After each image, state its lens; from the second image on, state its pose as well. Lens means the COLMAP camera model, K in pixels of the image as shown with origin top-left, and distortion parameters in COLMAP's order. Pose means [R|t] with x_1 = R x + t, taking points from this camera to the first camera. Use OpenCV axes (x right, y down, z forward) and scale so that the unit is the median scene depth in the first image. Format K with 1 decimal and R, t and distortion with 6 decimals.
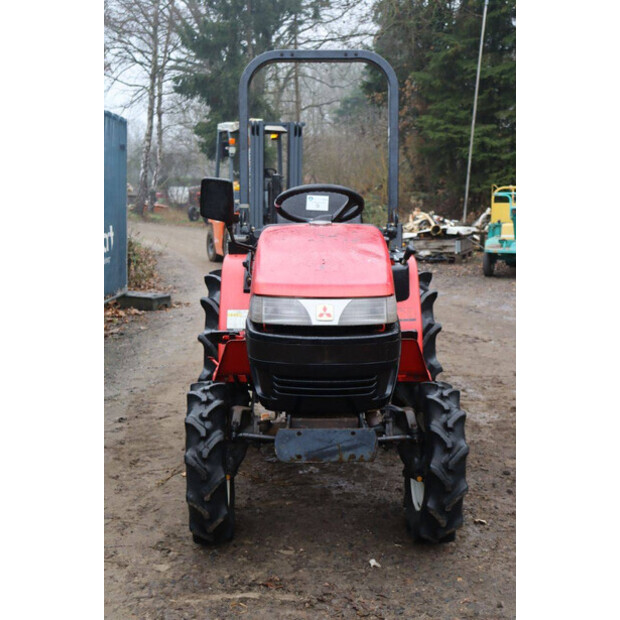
lens RADIAL K [[818.4, 0, 309.7], [0, 818.4, 309.7], [0, 0, 1]] dist [0.042384, 0.000000]
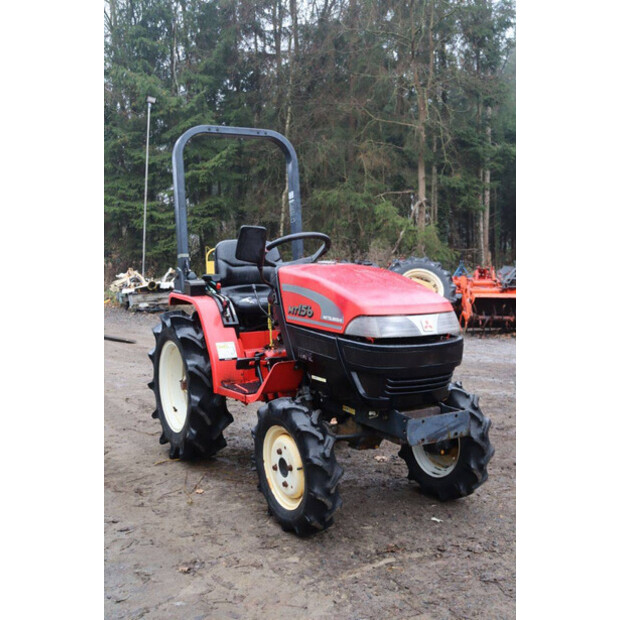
lens RADIAL K [[679.4, 0, 309.6], [0, 679.4, 309.1], [0, 0, 1]] dist [-0.036645, 0.000000]
pose [[0.880695, -0.051715, 0.470853, -0.110119], [0.083296, 0.995441, -0.046467, 0.002130], [-0.466303, 0.080143, 0.880987, 0.024634]]
